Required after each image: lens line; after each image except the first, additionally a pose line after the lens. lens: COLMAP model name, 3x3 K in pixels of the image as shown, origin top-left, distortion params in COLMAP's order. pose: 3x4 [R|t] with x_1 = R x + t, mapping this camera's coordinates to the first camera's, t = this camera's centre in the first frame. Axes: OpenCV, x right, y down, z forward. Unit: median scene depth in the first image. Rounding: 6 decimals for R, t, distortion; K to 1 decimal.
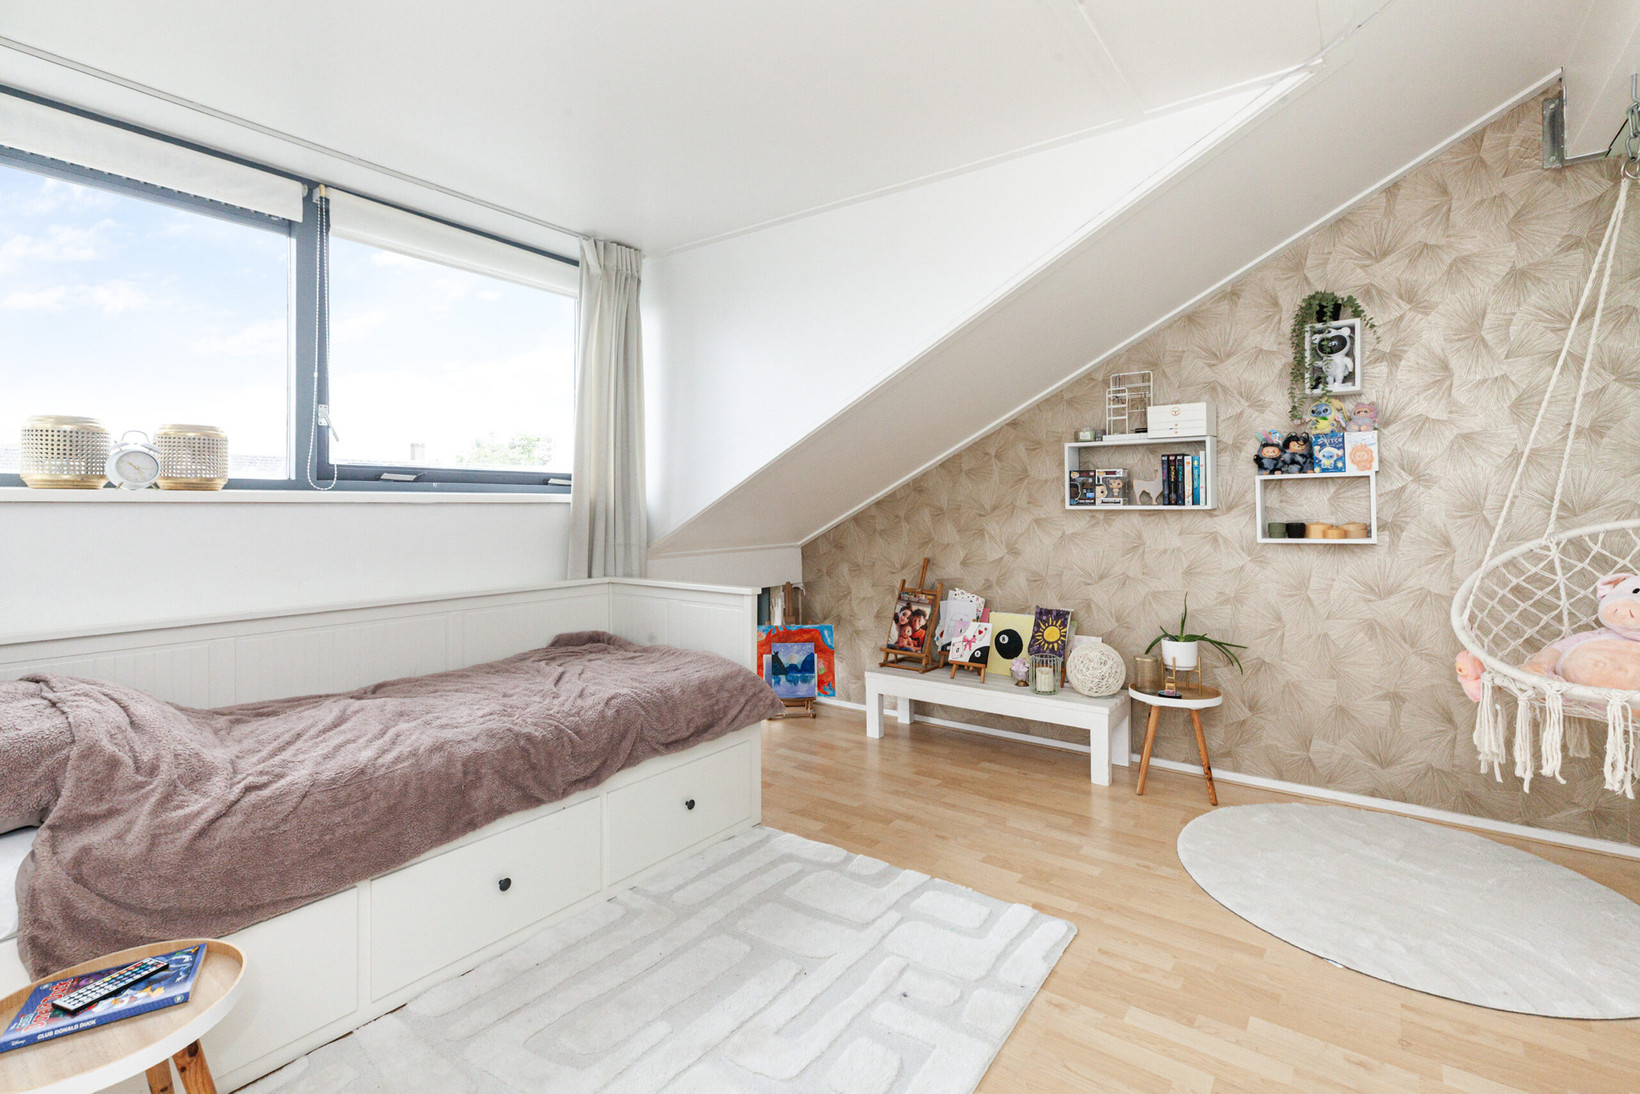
lens RADIAL K [[743.3, 0, 802.5], [0, 743.3, 503.9], [0, 0, 1]] dist [0.001147, 0.000090]
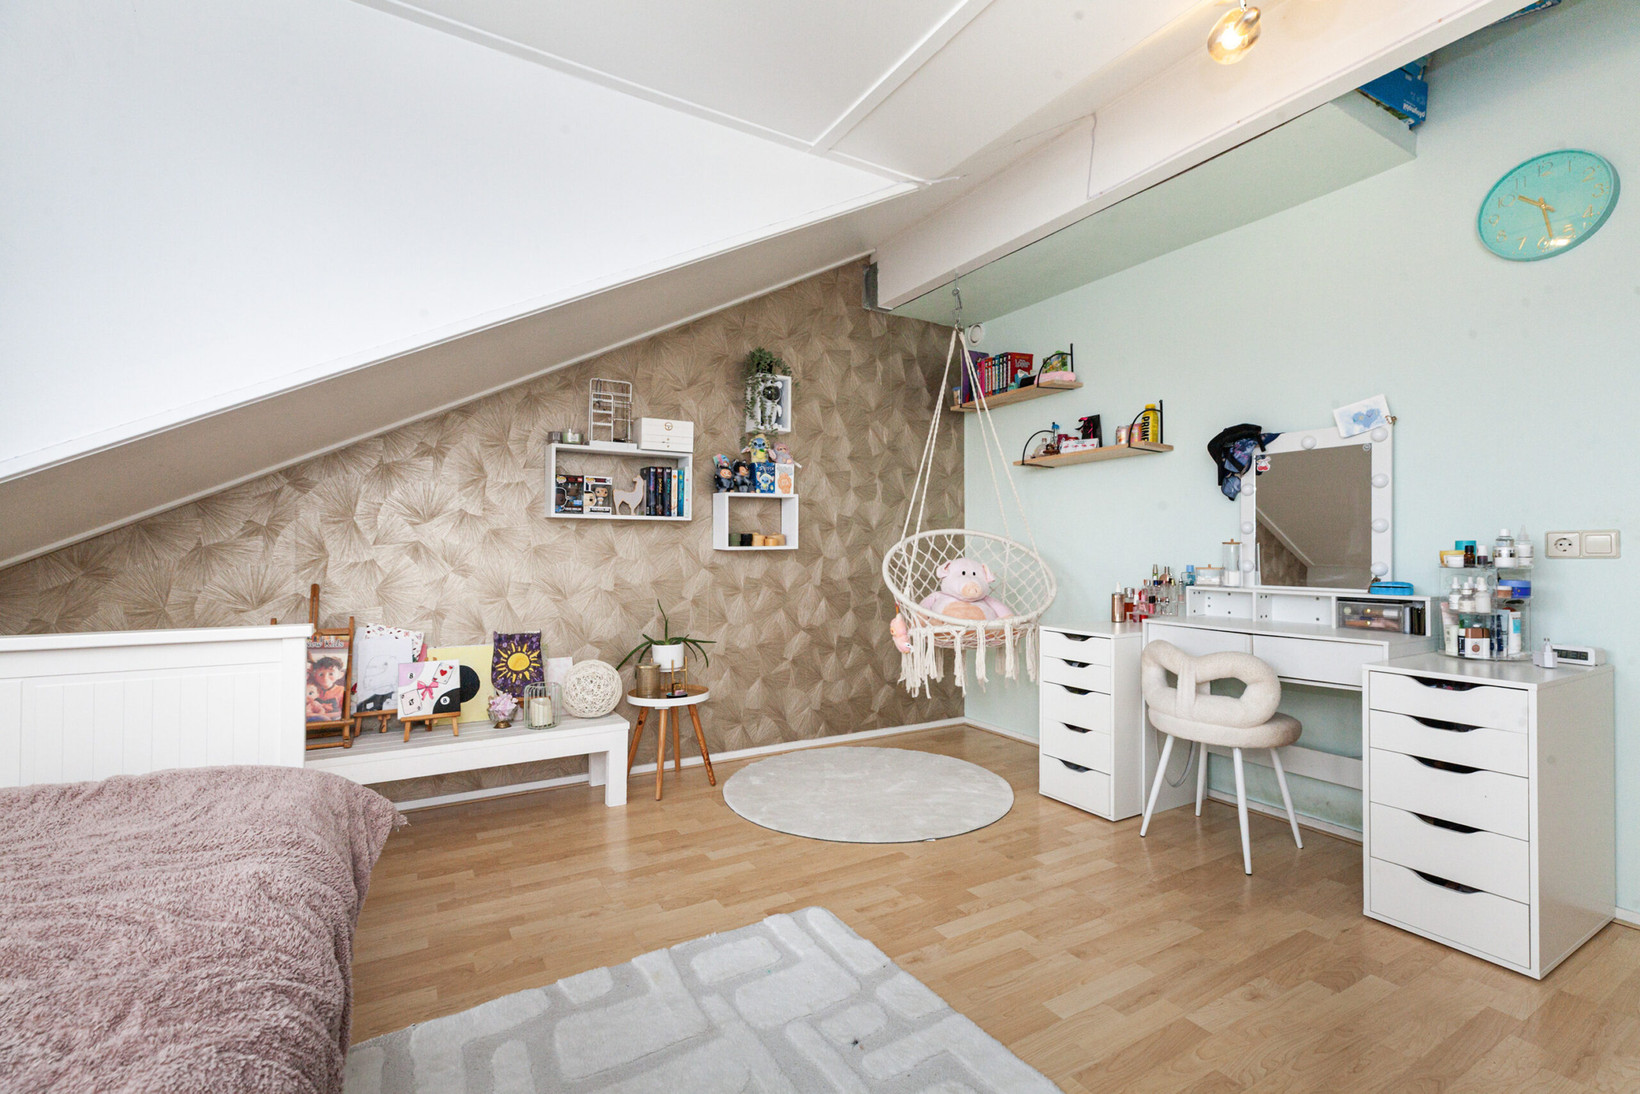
lens RADIAL K [[743.3, 0, 828.7], [0, 743.3, 544.5], [0, 0, 1]] dist [0.001147, 0.000090]
pose [[0.369569, 0.010299, 0.929146, -0.408770], [-0.010522, 0.999921, -0.006899, 0.049926], [-0.929144, -0.007227, 0.369648, 0.422333]]
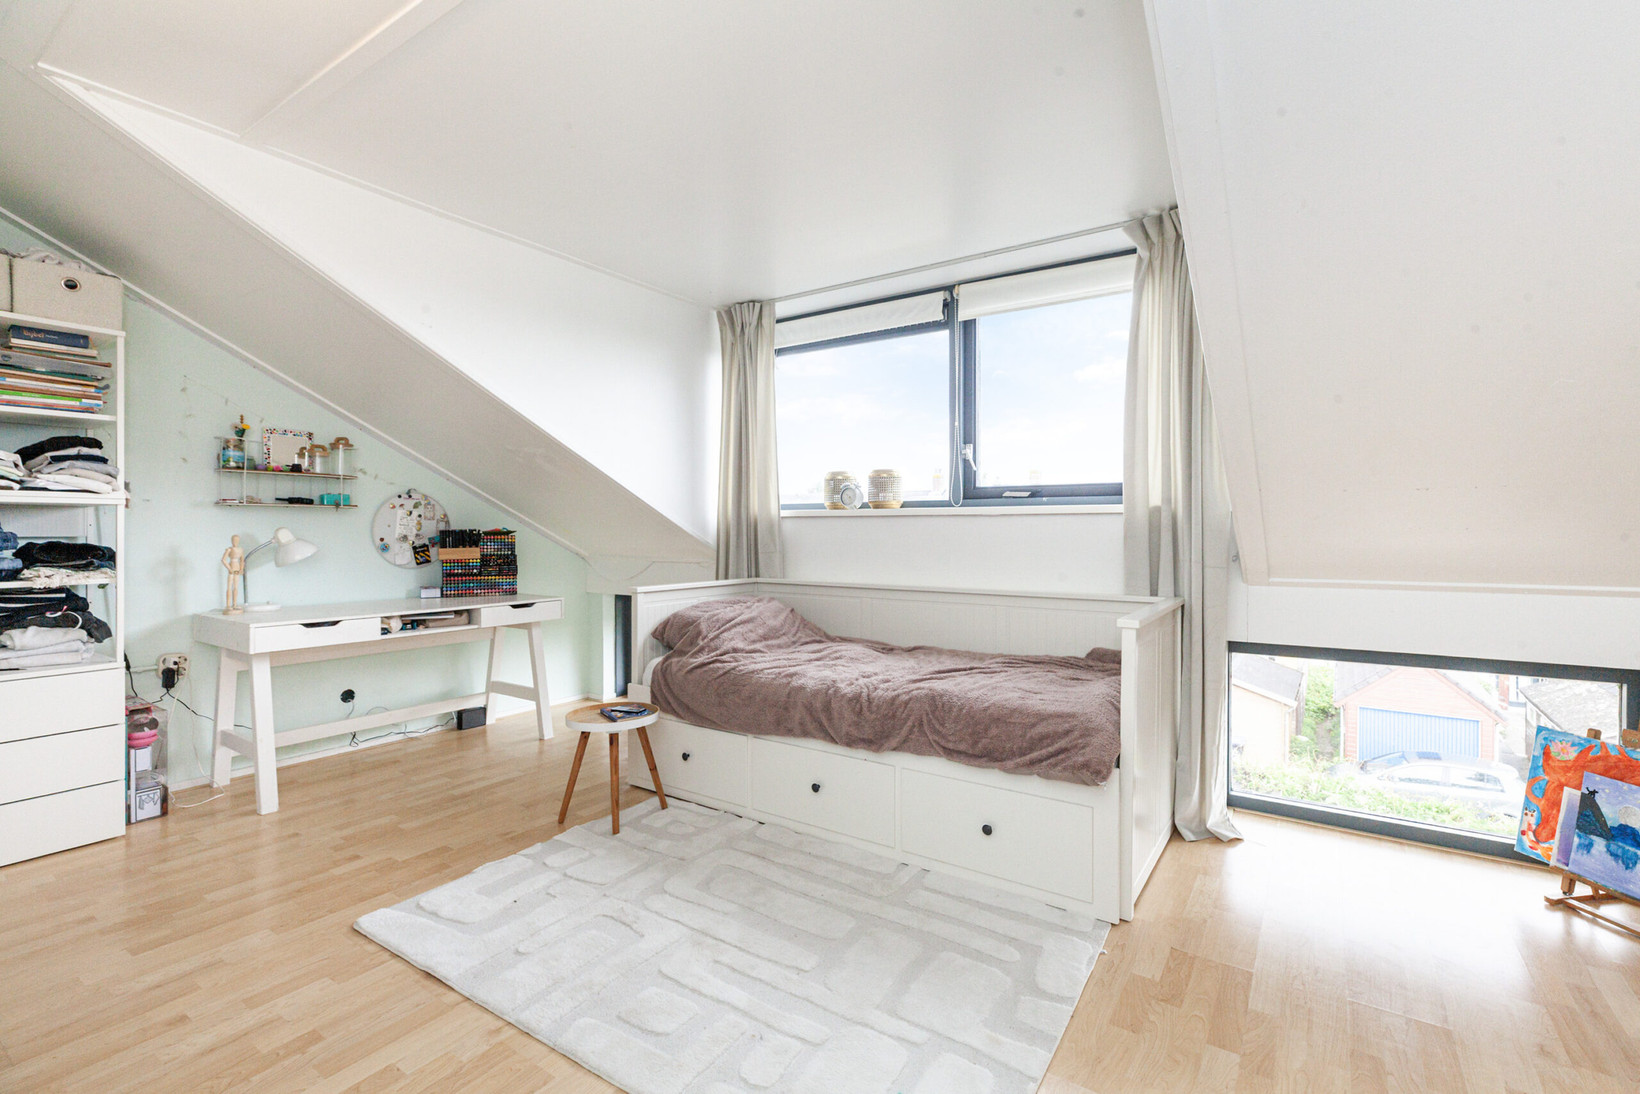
lens RADIAL K [[743.3, 0, 860.4], [0, 743.3, 526.1], [0, 0, 1]] dist [0.001147, 0.000090]
pose [[0.083794, 0.004553, -0.996473, 0.636936], [0.004660, 0.999977, 0.004961, 0.008831], [0.996472, -0.005060, 0.083771, 0.622133]]
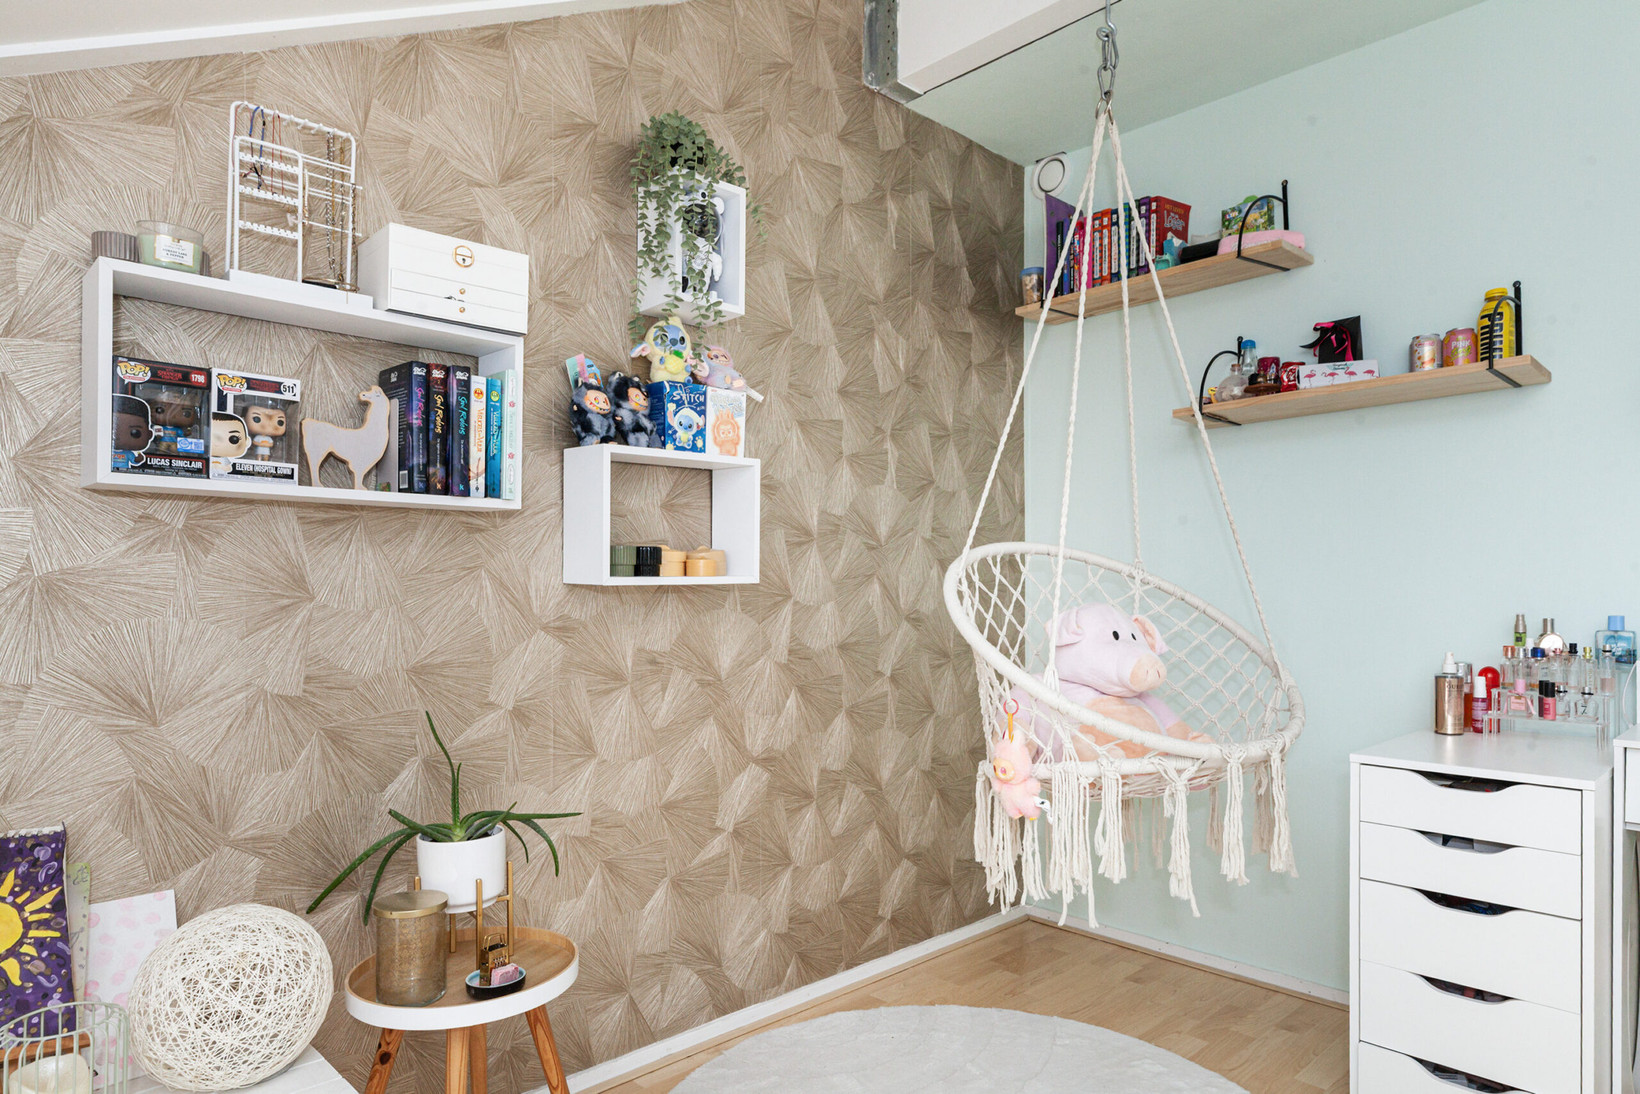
lens RADIAL K [[966.9, 0, 823.3], [0, 966.9, 583.3], [0, 0, 1]] dist [0.005184, 0.000136]
pose [[0.142083, 0.010362, 0.989800, 0.024222], [-0.008283, 0.999923, -0.009279, 0.055474], [-0.989820, -0.006880, 0.142158, 0.777265]]
